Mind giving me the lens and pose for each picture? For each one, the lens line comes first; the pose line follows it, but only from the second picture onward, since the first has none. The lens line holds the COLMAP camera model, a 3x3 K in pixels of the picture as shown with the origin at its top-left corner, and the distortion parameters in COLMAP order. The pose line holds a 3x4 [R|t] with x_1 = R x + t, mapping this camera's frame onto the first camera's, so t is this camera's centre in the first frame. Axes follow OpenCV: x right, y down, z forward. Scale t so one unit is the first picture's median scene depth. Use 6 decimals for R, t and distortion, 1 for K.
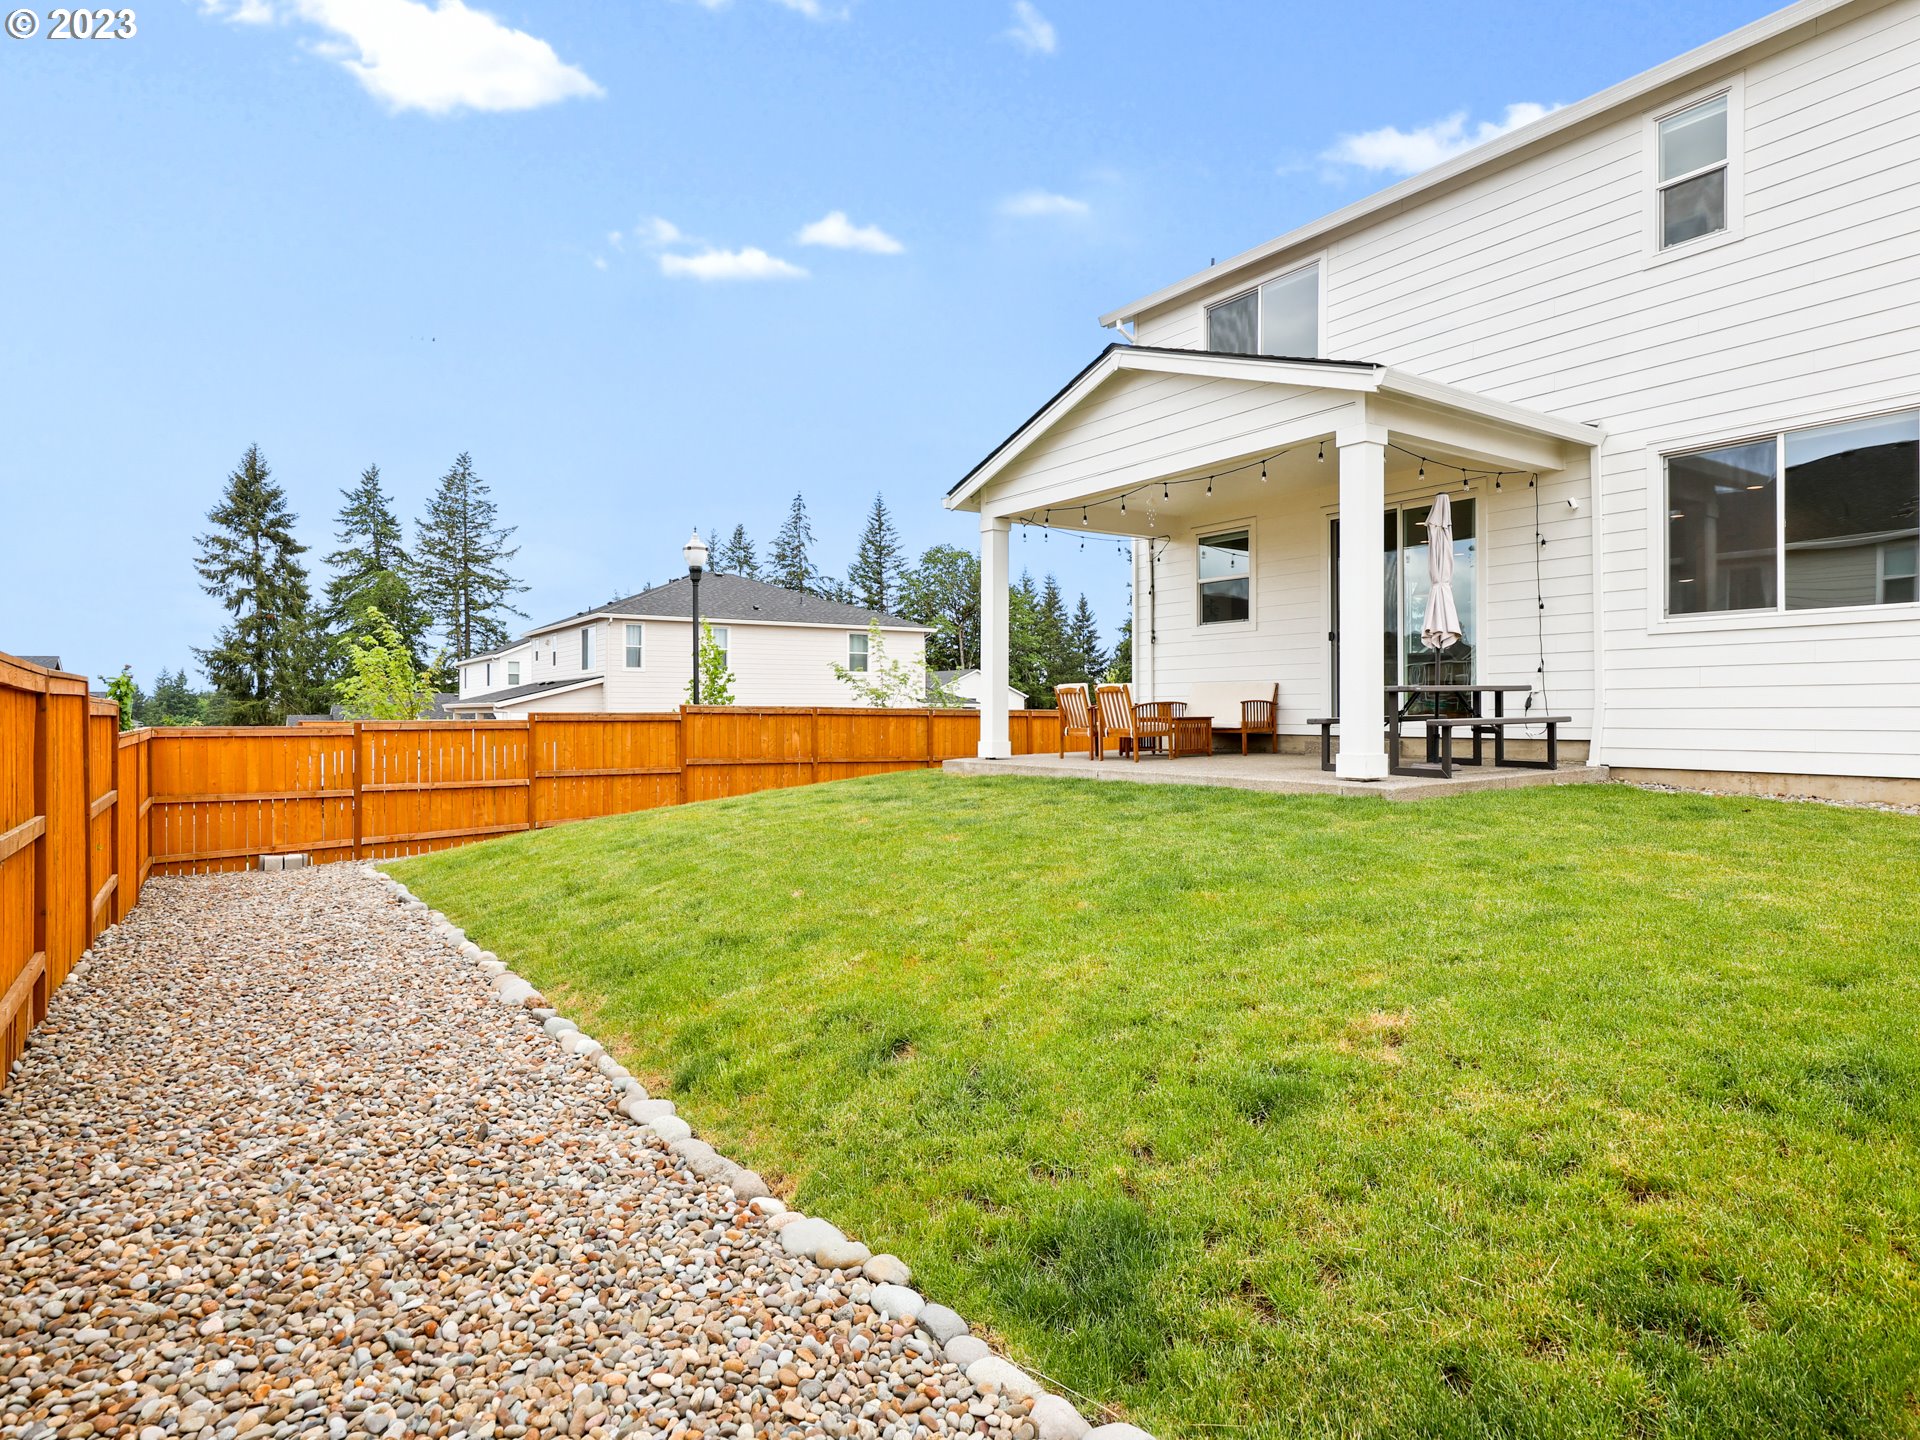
lens RADIAL K [[1076.7, 0, 960.0], [0, 1076.7, 705.4], [0, 0, 1]] dist [0.000890, 0.003825]
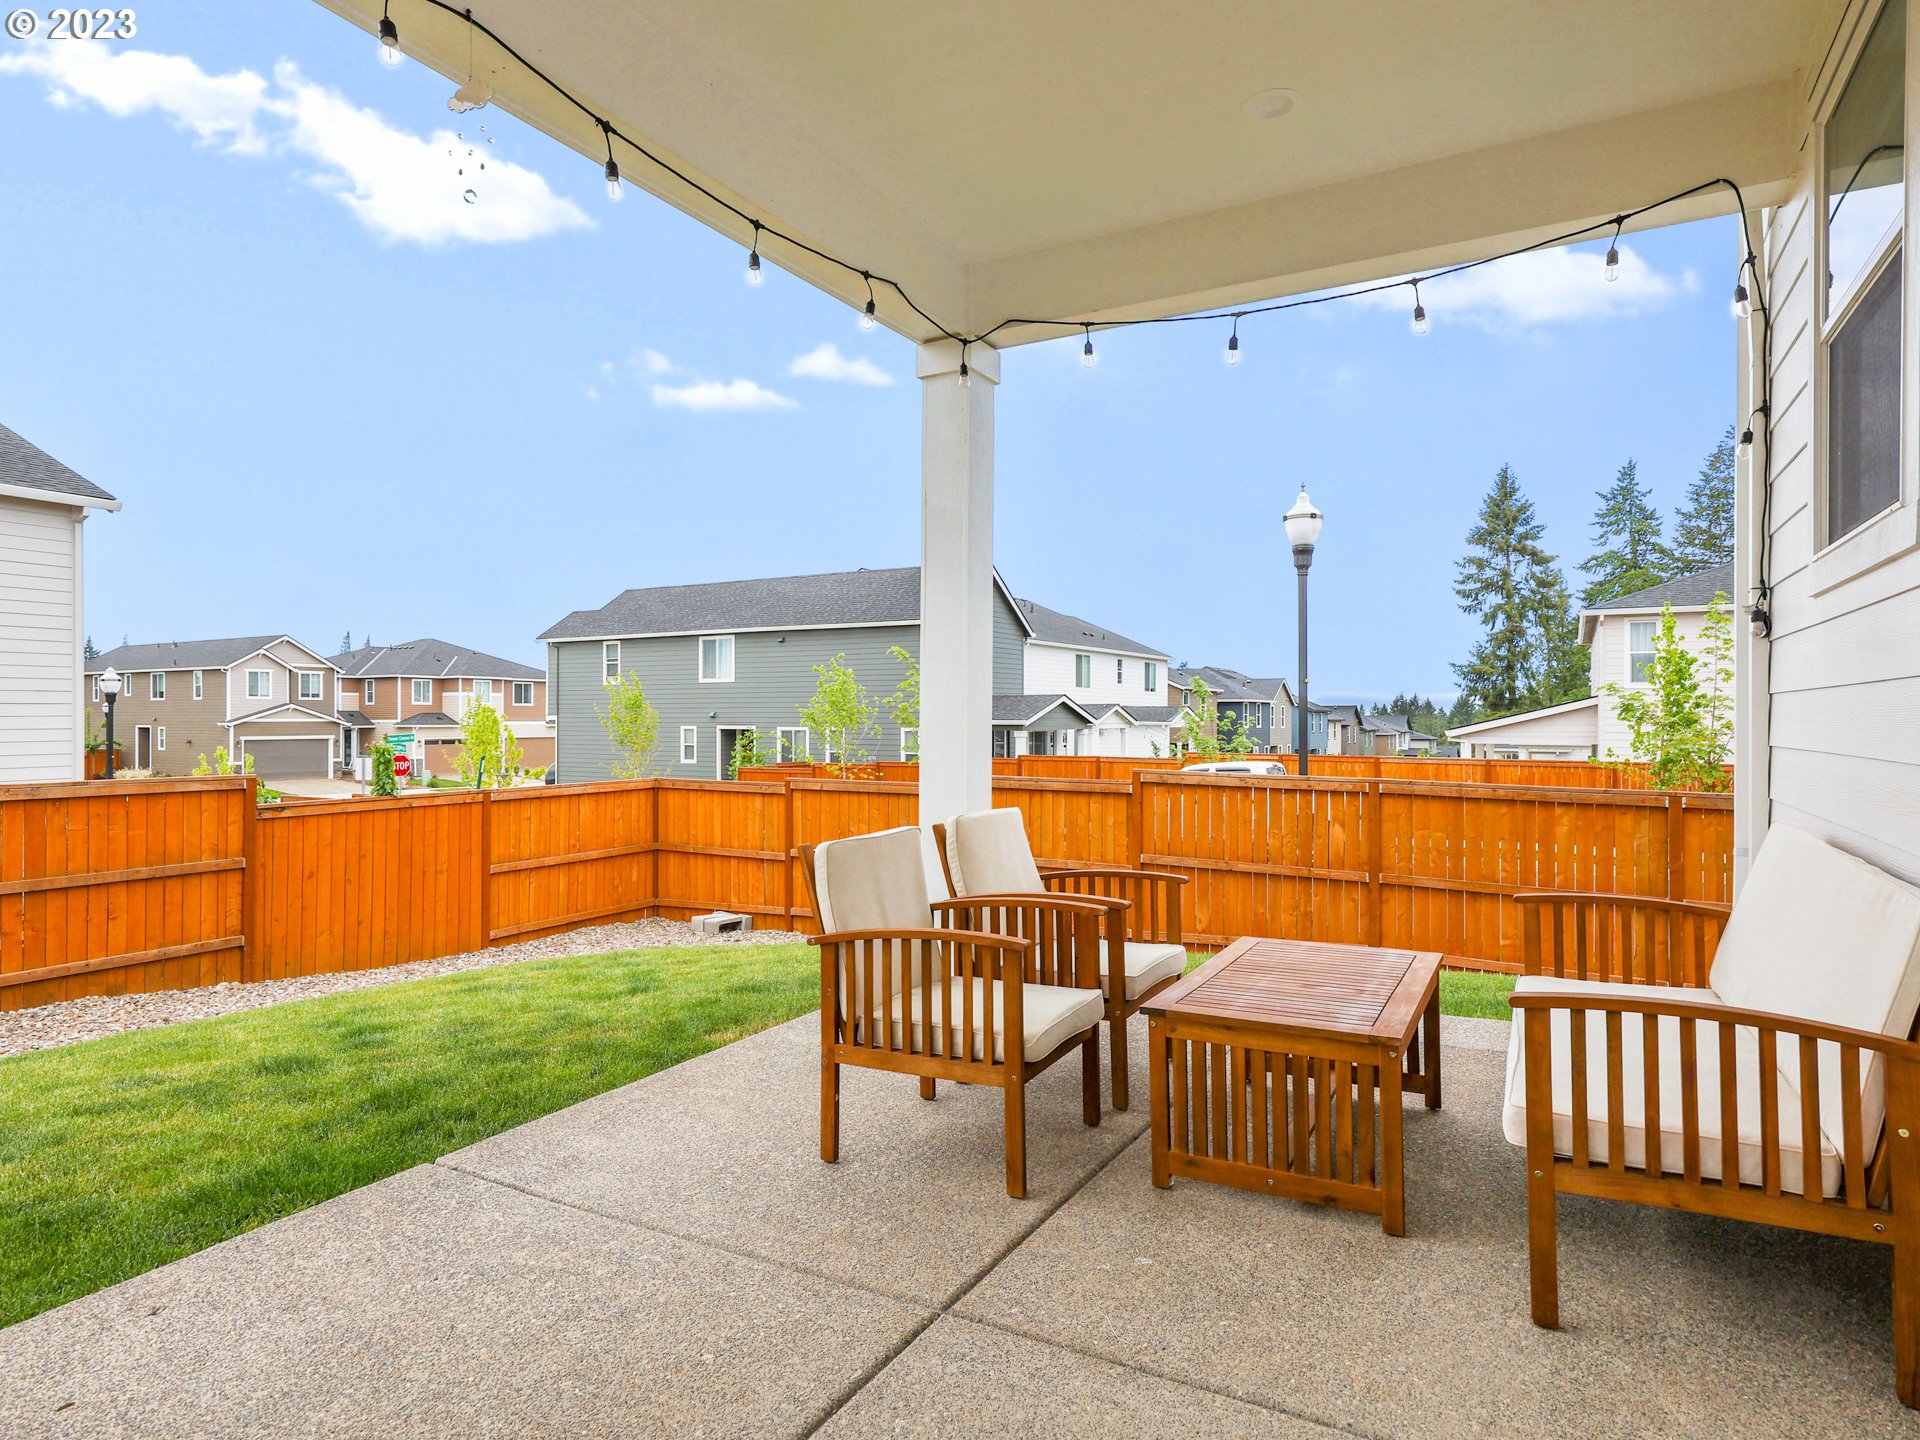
lens RADIAL K [[1076.7, 0, 956.7], [0, 1076.7, 723.7], [0, 0, 1]] dist [0.000890, 0.003825]
pose [[0.455974, 0.008664, -0.889951, 0.280661], [0.000663, 0.999949, 0.010075, -0.036144], [0.889993, -0.005184, 0.455945, 0.641941]]
